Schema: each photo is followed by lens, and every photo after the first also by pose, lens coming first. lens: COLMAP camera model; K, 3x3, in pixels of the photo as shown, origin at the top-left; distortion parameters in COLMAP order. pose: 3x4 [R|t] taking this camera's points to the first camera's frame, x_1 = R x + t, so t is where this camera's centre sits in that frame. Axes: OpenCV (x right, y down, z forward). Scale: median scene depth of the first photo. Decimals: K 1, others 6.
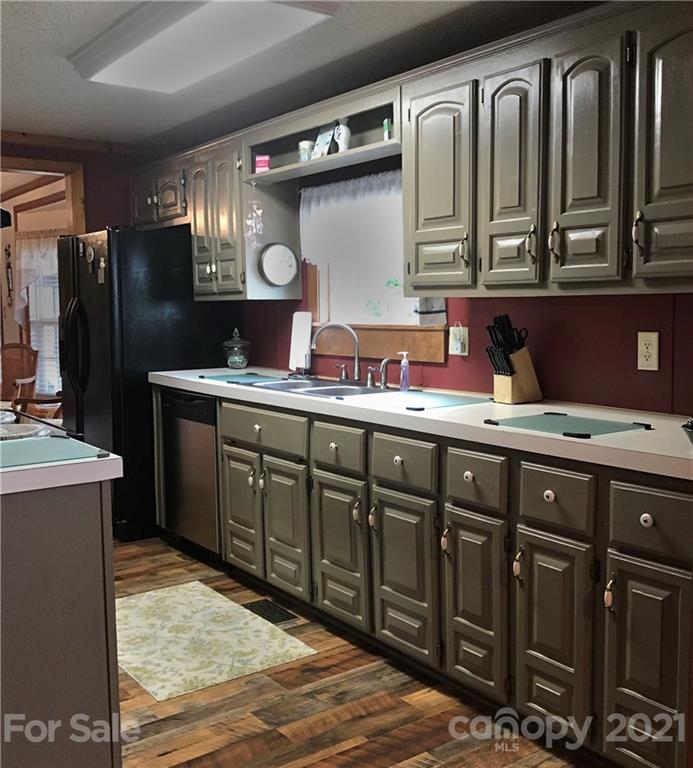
lens RADIAL K [[828.6, 0, 346.5], [0, 828.6, 384.0], [0, 0, 1]] dist [-0.018064, -0.009406]
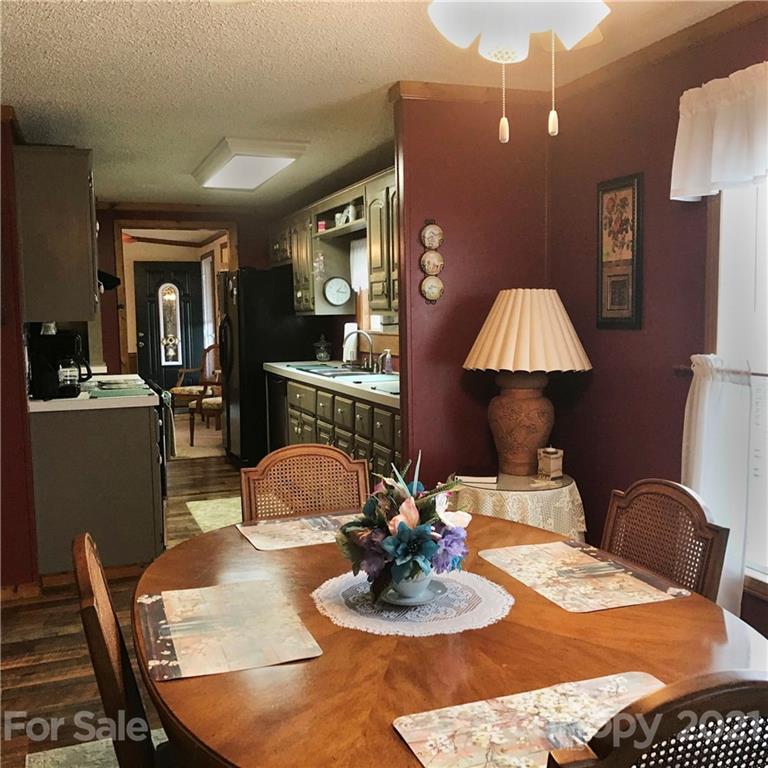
lens RADIAL K [[833.9, 0, 384.0], [0, 833.9, 384.0], [0, 0, 1]] dist [0.008714, 0.003846]
pose [[0.960052, 0.015101, -0.279414, 0.468566], [-0.016386, 0.999863, -0.002265, 0.027972], [0.279341, 0.006753, 0.960168, -0.470794]]
